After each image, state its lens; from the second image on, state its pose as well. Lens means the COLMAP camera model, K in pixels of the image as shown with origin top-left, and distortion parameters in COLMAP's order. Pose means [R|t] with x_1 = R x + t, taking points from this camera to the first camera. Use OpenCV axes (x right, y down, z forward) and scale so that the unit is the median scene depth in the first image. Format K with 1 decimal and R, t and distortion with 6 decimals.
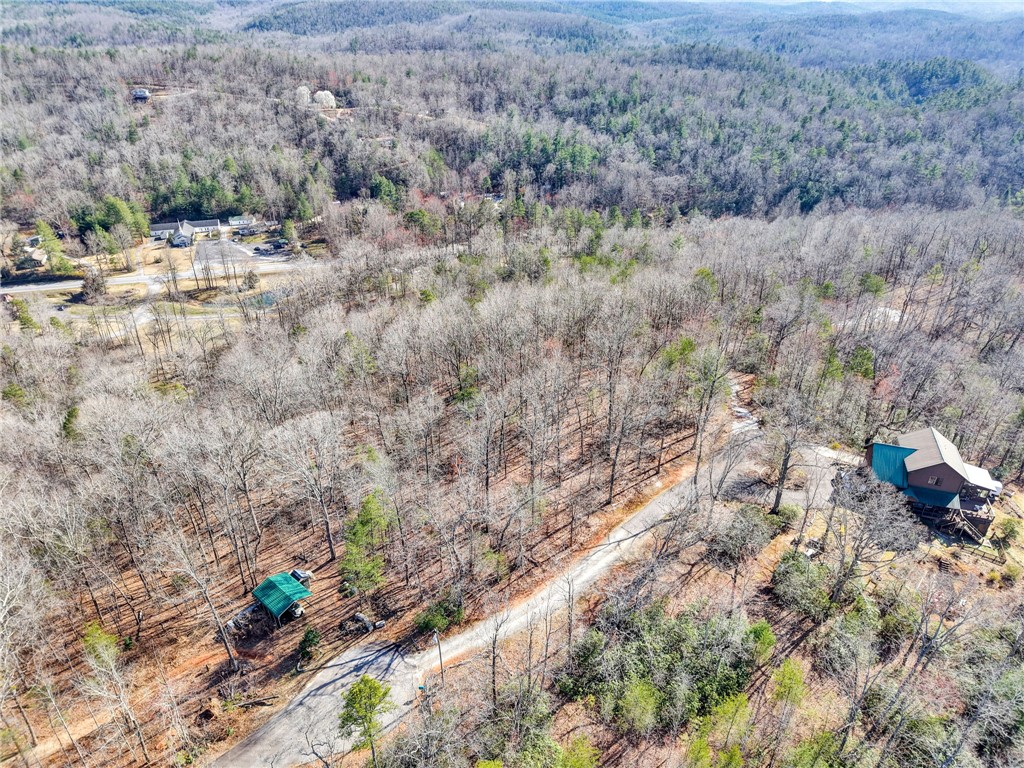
lens RADIAL K [[674.1, 0, 516.1], [0, 674.1, 384.8], [0, 0, 1]] dist [0.017198, -0.013161]
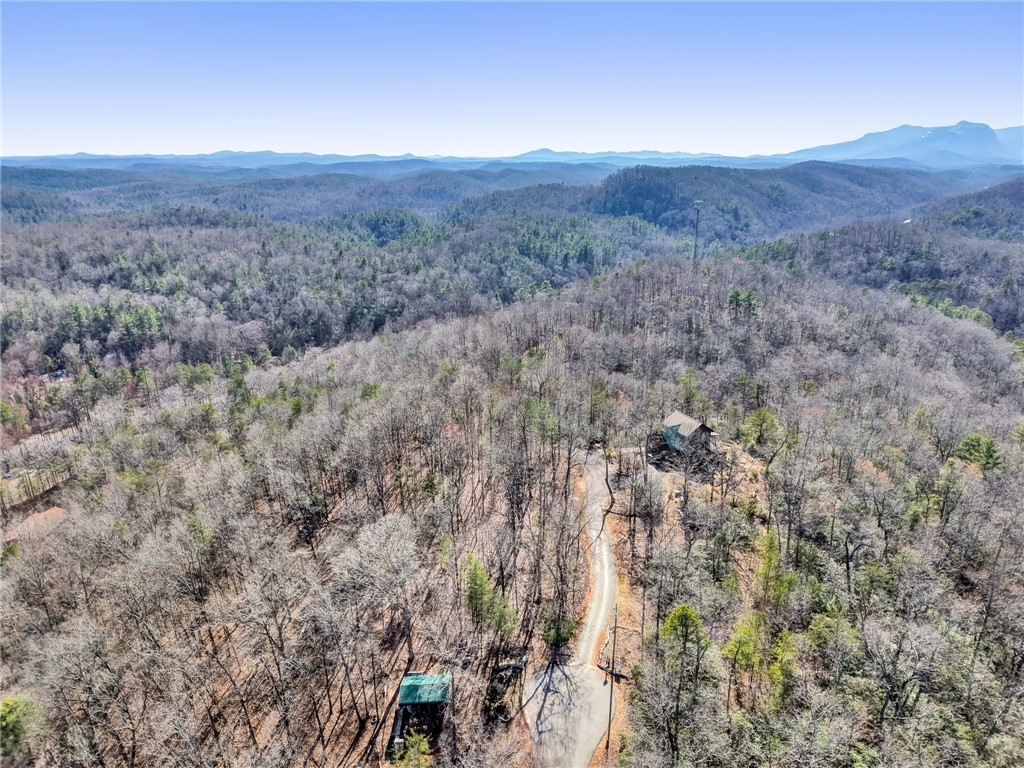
lens RADIAL K [[674.1, 0, 506.0], [0, 674.1, 384.9], [0, 0, 1]] dist [0.017198, -0.013161]
pose [[0.744460, -0.217426, 0.631273, -0.148906], [0.341700, 0.936358, -0.080463, -0.000673], [-0.573603, 0.275607, 0.771376, -0.000693]]
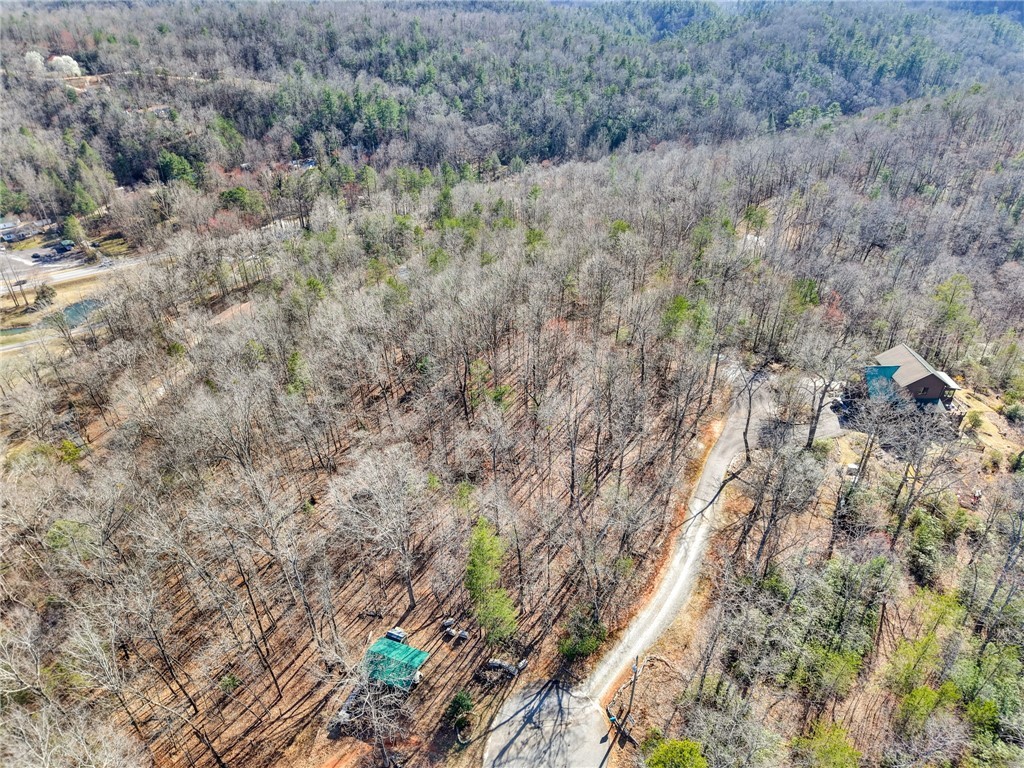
lens RADIAL K [[674.1, 0, 510.0], [0, 674.1, 383.3], [0, 0, 1]] dist [0.017198, -0.013161]
pose [[0.945321, -0.186034, 0.267878, -0.068230], [0.168457, 0.981828, 0.087382, -0.017523], [-0.279266, -0.037478, 0.959482, 0.025129]]
